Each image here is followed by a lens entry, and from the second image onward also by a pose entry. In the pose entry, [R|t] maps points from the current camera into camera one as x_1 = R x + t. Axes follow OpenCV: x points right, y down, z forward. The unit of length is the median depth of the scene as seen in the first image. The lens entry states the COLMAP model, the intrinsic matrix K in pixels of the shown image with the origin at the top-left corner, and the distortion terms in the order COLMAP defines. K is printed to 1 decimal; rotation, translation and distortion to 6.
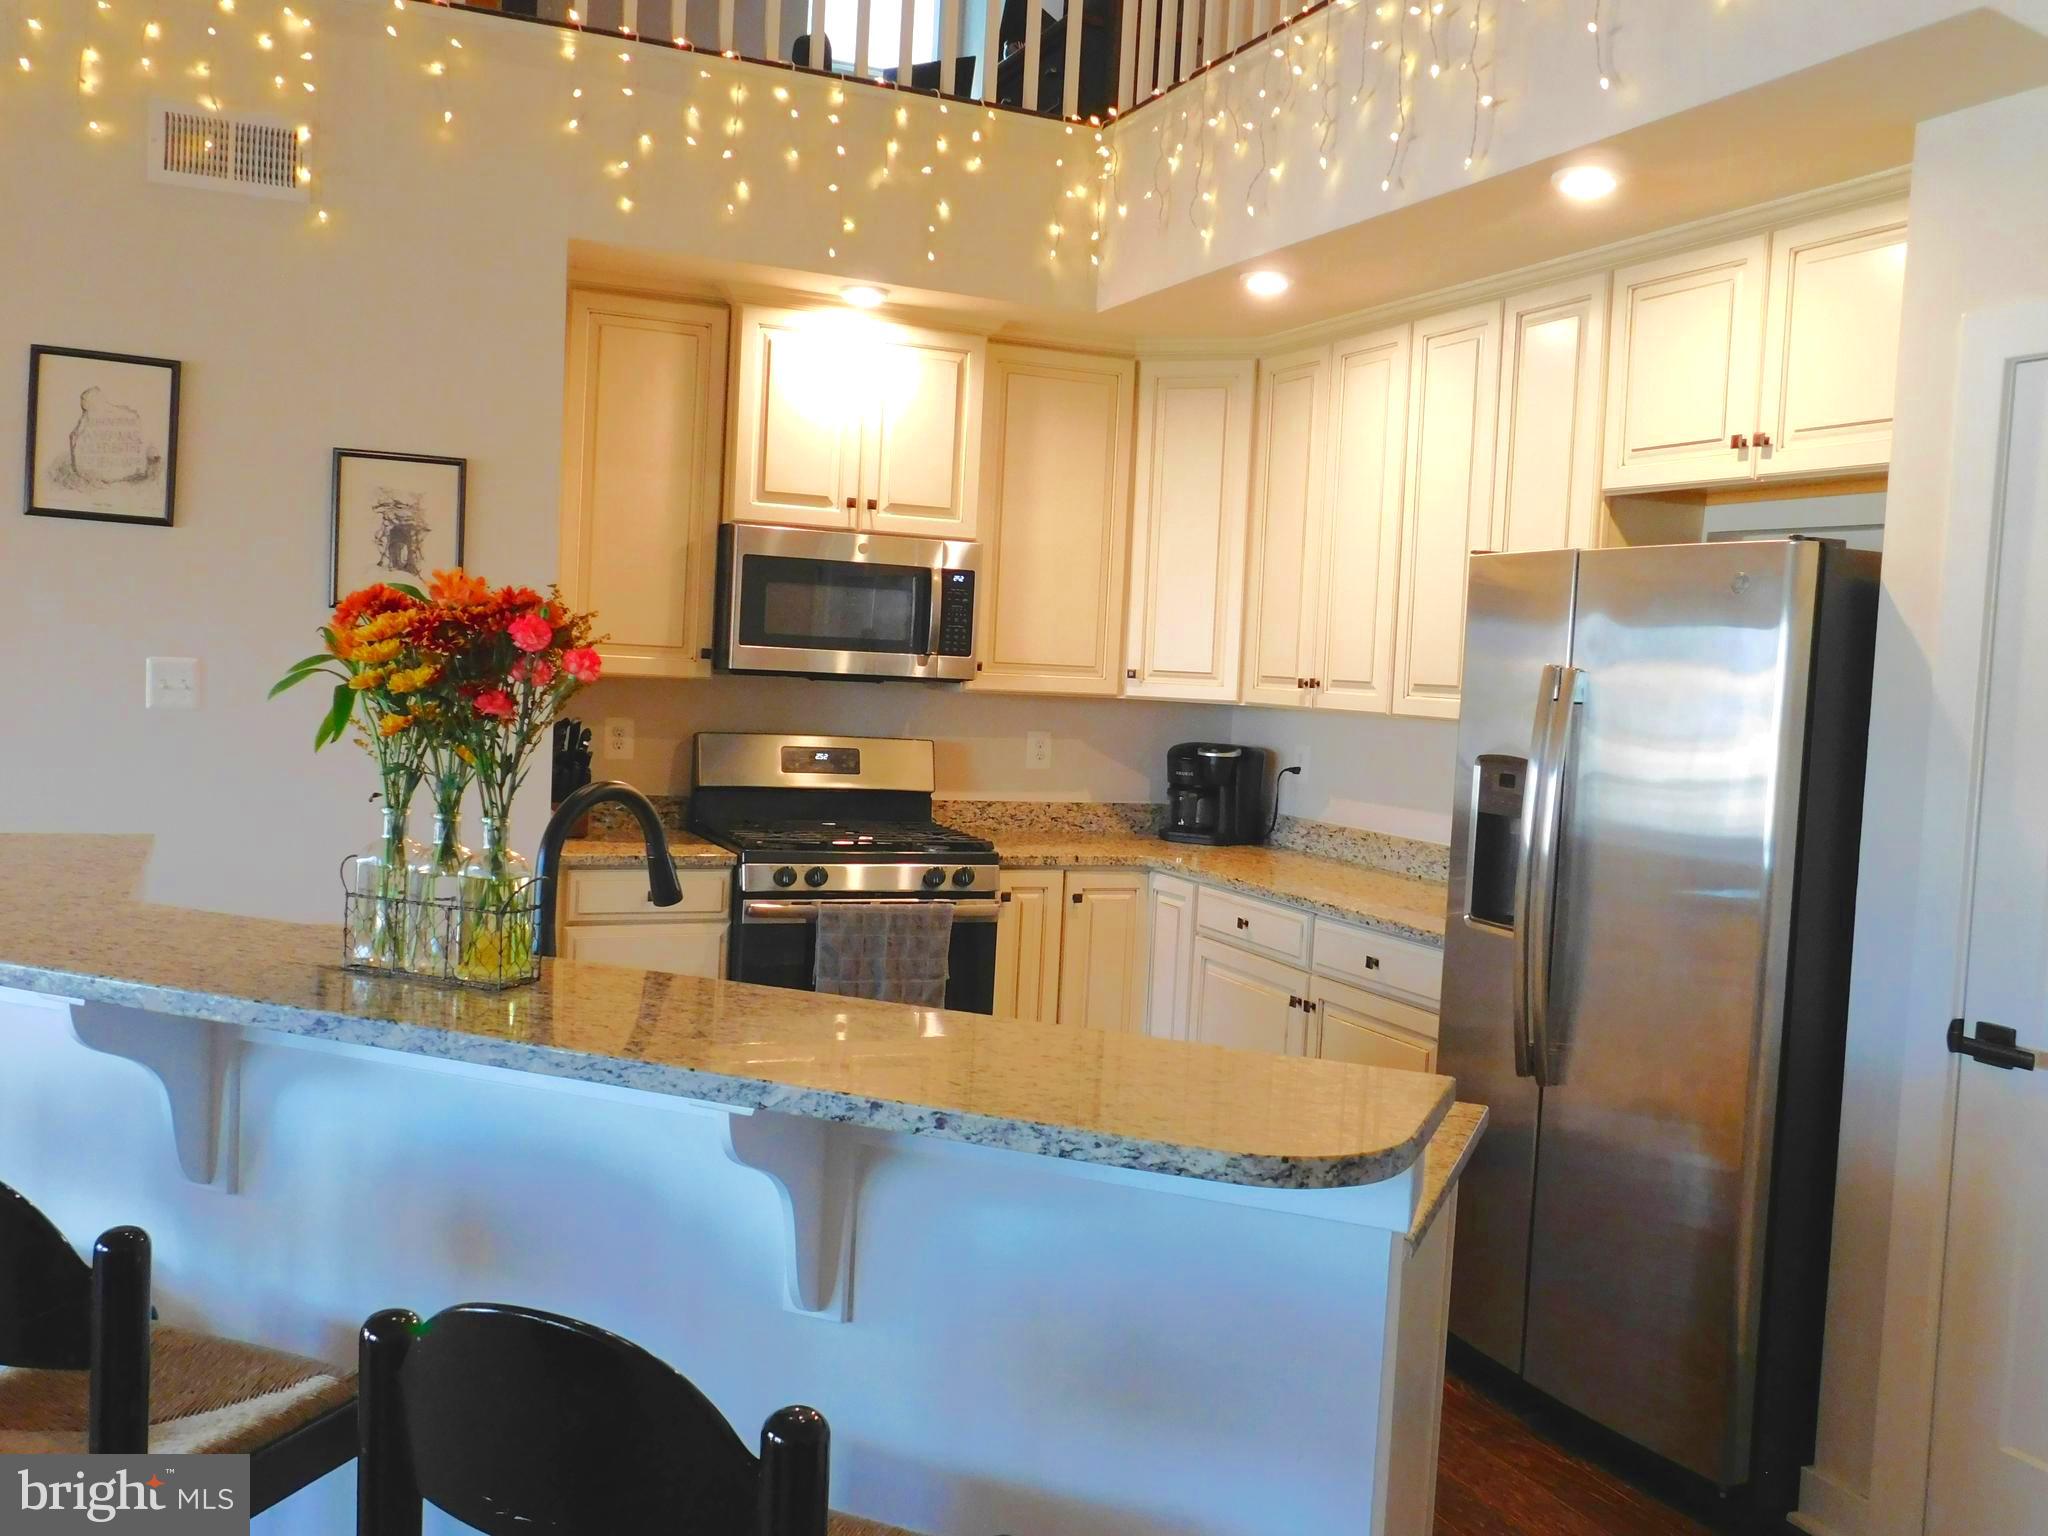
lens RADIAL K [[1813.6, 0, 1024.0], [0, 1813.6, 768.0], [0, 0, 1]] dist [-0.004957, 0.000762]
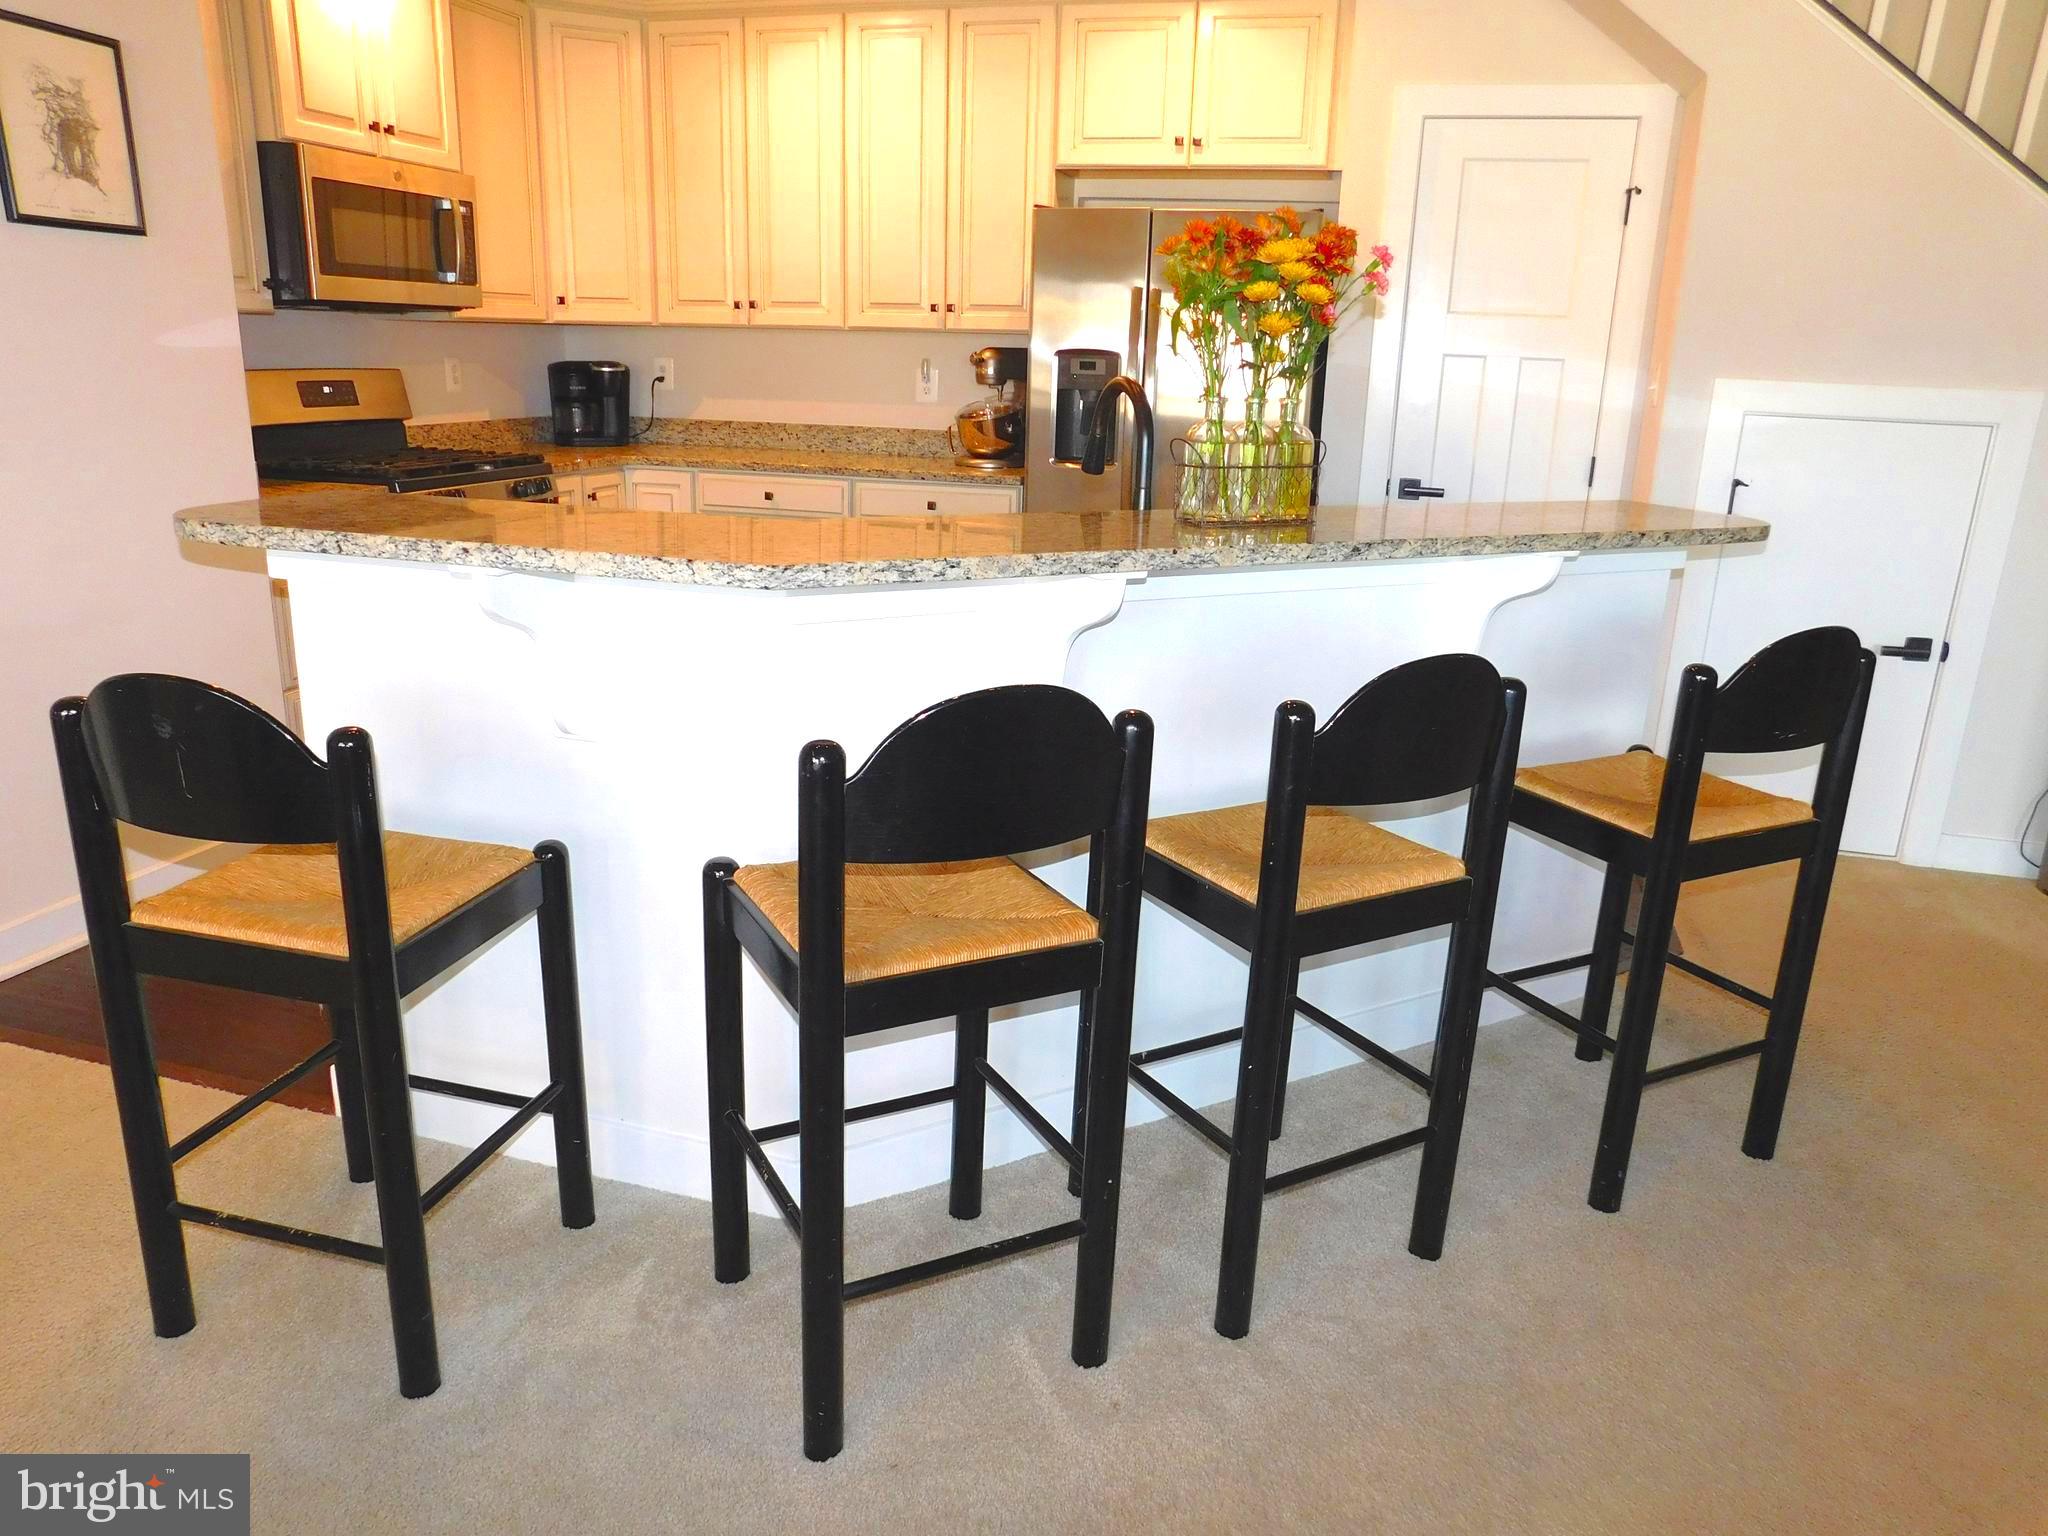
lens RADIAL K [[1392.2, 0, 1024.0], [0, 1392.2, 768.0], [0, 0, 1]] dist [-0.086169, 0.054626]
pose [[0.633278, -0.253525, 0.731221, -0.507487], [0.045788, 0.955441, 0.291611, -0.008668], [-0.772568, -0.151189, 0.616668, 0.205722]]
